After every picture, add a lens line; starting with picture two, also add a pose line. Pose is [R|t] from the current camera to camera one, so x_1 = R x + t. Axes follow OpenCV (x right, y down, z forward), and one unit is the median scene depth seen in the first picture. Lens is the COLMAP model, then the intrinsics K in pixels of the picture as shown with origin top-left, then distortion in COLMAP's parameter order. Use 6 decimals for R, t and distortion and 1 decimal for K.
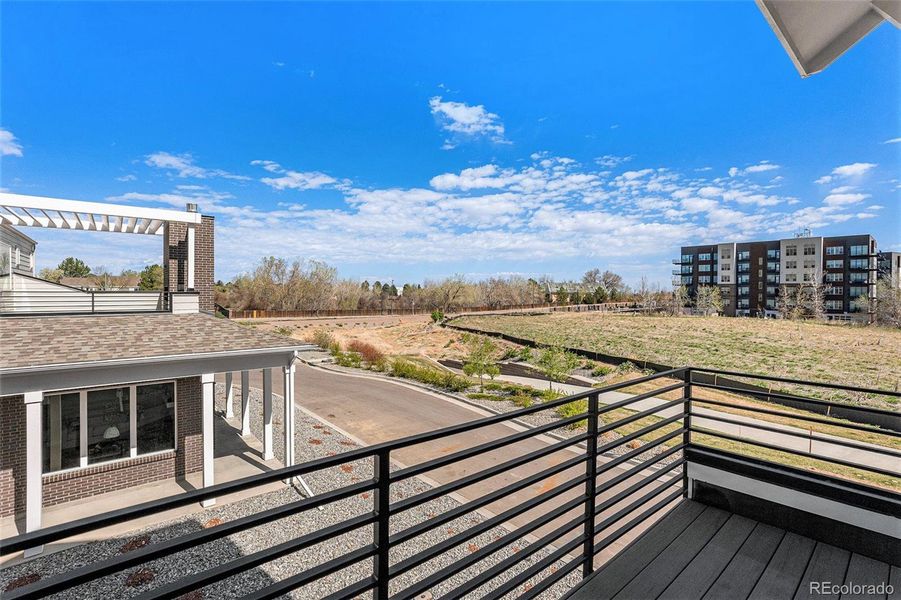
lens RADIAL K [[423.2, 0, 466.6], [0, 423.2, 301.1], [0, 0, 1]] dist [-0.026297, 0.002409]
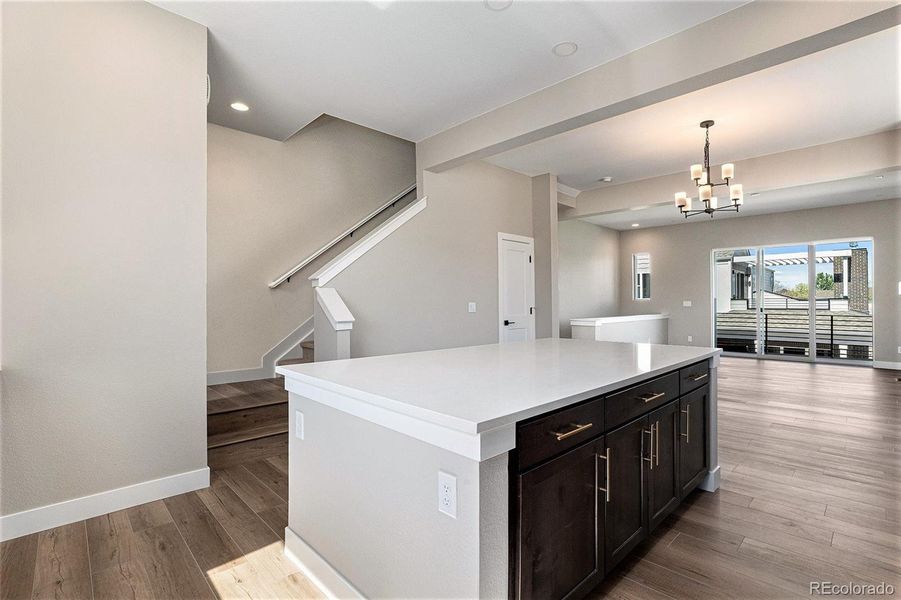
lens RADIAL K [[423.2, 0, 451.2], [0, 423.2, 298.0], [0, 0, 1]] dist [-0.026297, 0.002409]
pose [[0.047375, -0.019417, -0.998688, 0.086278], [-0.018001, 0.999632, -0.020289, 0.003787], [0.998715, 0.018938, 0.047008, -0.059896]]
